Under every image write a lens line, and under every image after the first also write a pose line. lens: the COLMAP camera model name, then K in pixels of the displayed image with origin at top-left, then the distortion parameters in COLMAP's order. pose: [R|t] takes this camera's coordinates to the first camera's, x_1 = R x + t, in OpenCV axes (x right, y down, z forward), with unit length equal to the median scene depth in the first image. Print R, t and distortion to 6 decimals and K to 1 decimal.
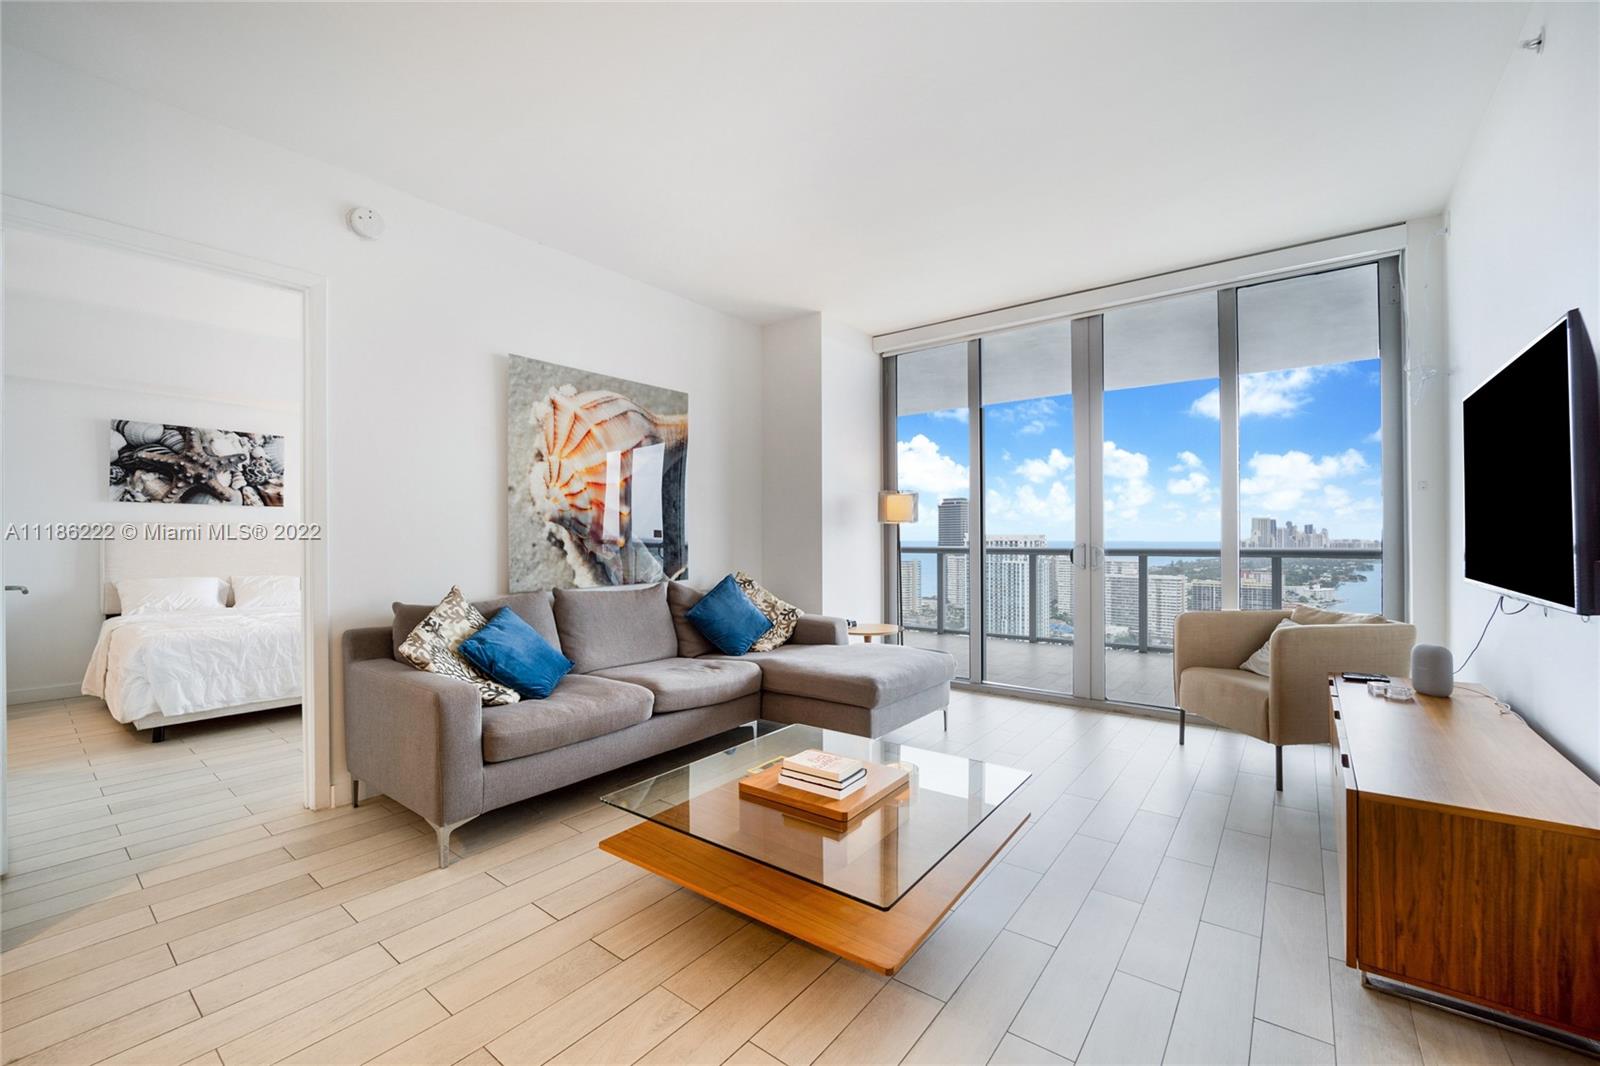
lens RADIAL K [[651.0, 0, 798.1], [0, 651.0, 510.7], [0, 0, 1]] dist [-0.020794, -0.000339]
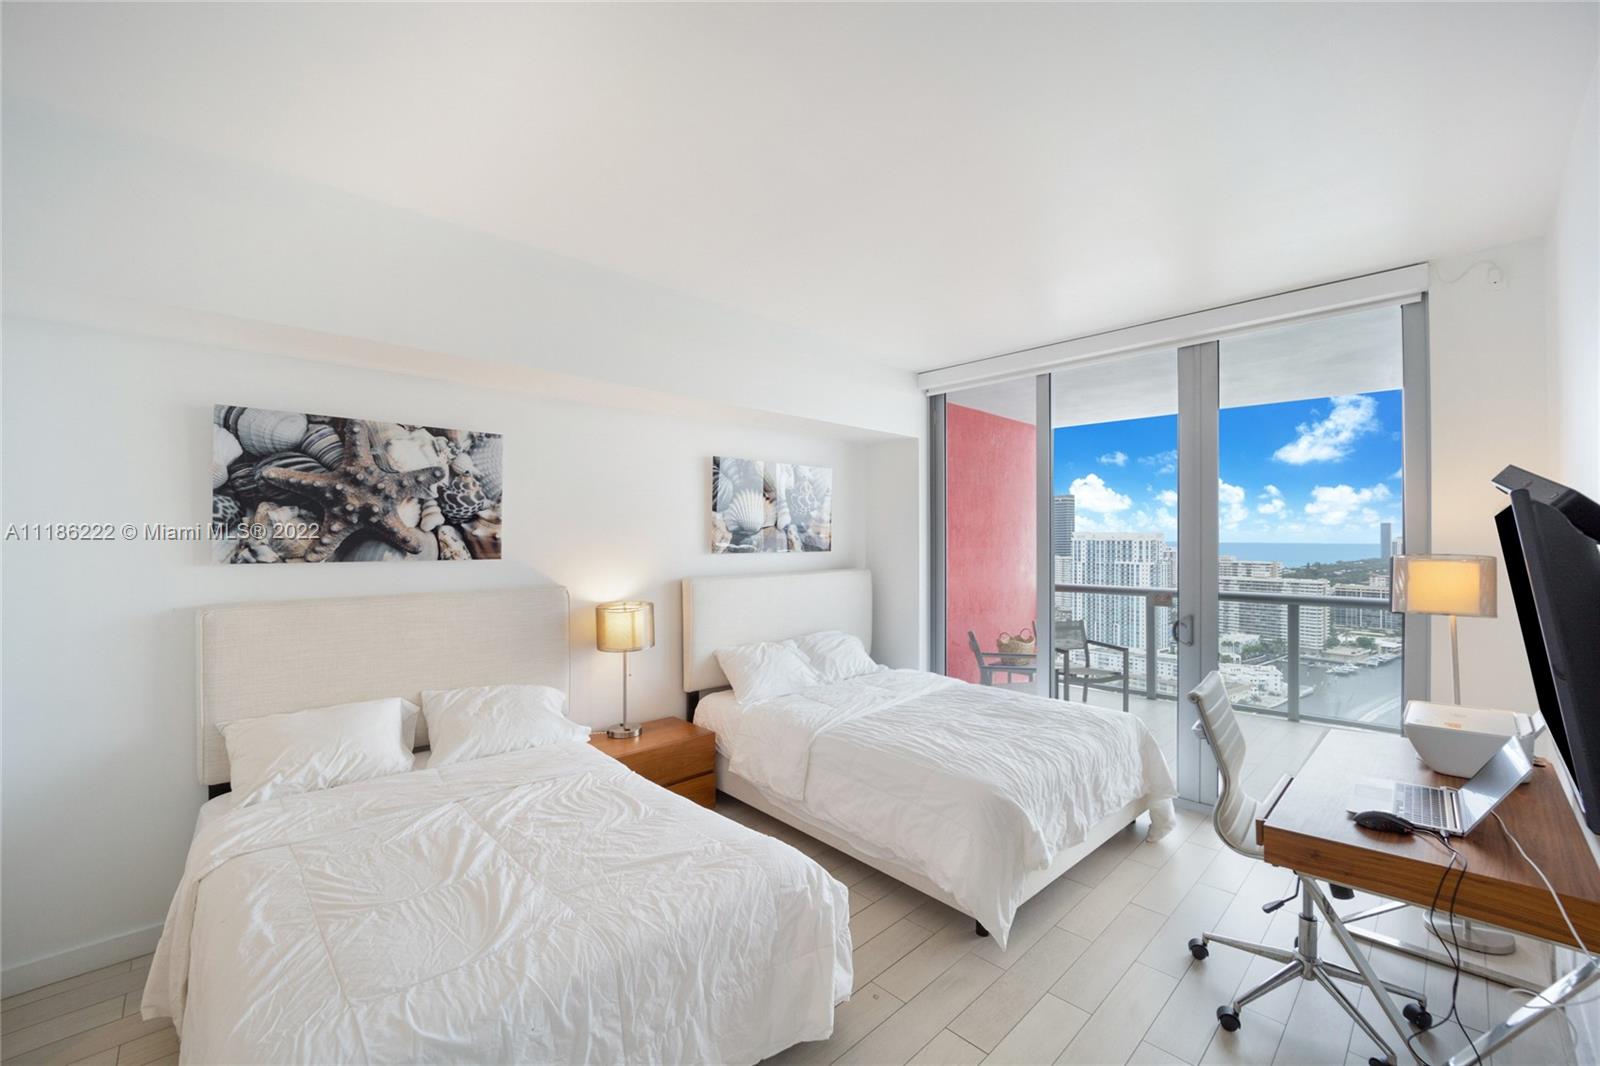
lens RADIAL K [[651.0, 0, 800.8], [0, 651.0, 506.8], [0, 0, 1]] dist [-0.020794, -0.000339]
pose [[0.990149, -0.002253, -0.139998, -0.505373], [0.001890, 0.999995, -0.002725, -0.055145], [0.140004, 0.002433, 0.990148, 0.518485]]
